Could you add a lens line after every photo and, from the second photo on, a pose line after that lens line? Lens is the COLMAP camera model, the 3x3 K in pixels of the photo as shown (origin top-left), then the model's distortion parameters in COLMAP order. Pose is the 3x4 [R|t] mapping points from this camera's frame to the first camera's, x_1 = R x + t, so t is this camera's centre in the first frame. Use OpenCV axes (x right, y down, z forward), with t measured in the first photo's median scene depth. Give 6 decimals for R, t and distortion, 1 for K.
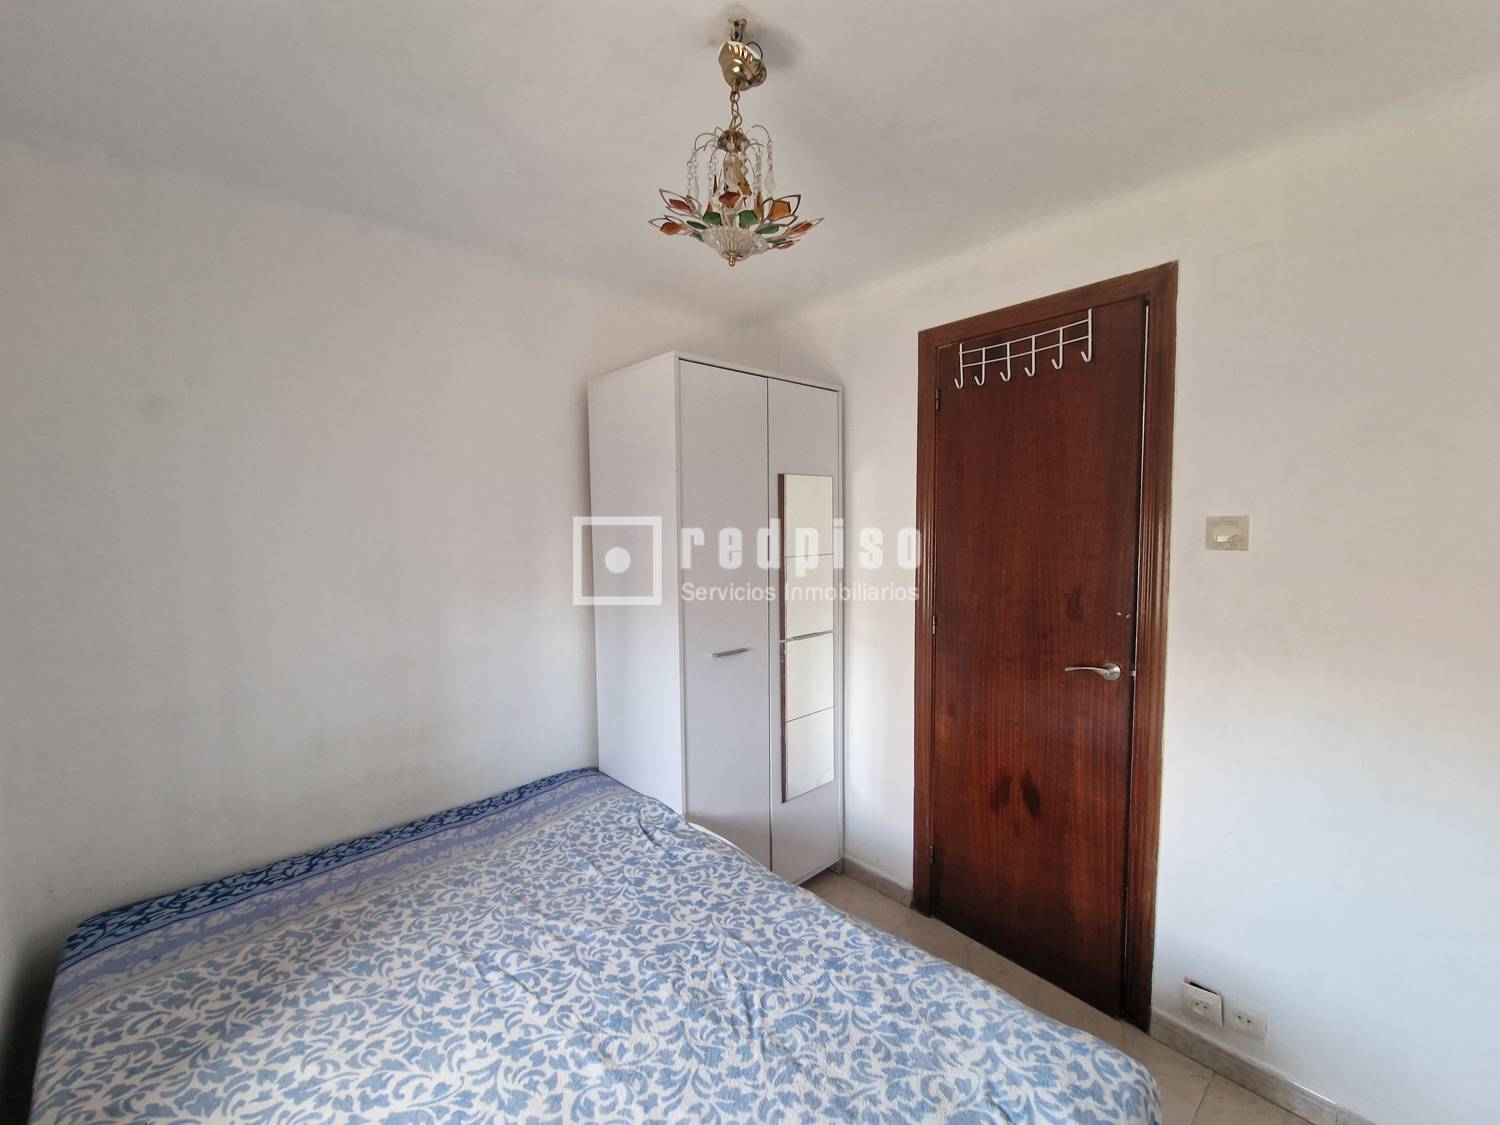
lens RADIAL K [[625.9, 0, 739.9], [0, 625.9, 554.3], [0, 0, 1]] dist [0.000206, -0.002749]
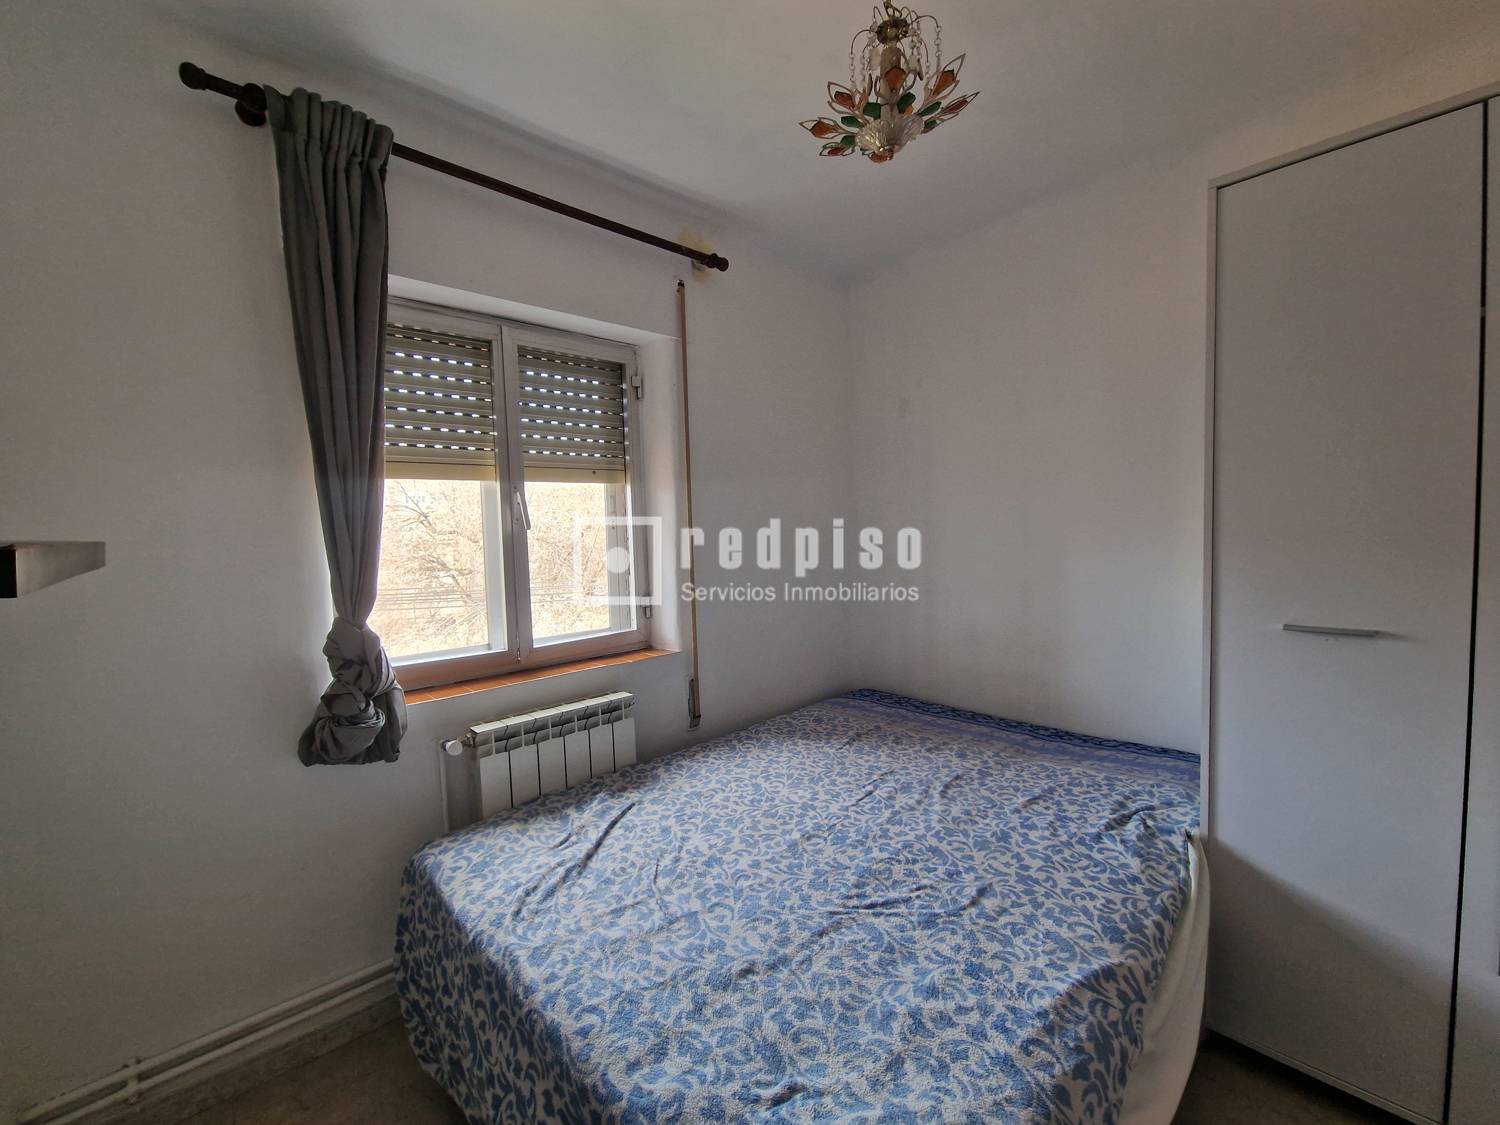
lens RADIAL K [[625.9, 0, 750.2], [0, 625.9, 553.3], [0, 0, 1]] dist [0.000206, -0.002749]
pose [[0.003455, 0.046943, -0.998892, 0.896880], [-0.025934, 0.998566, 0.046838, 0.108492], [0.999658, 0.025743, 0.004667, 0.698007]]
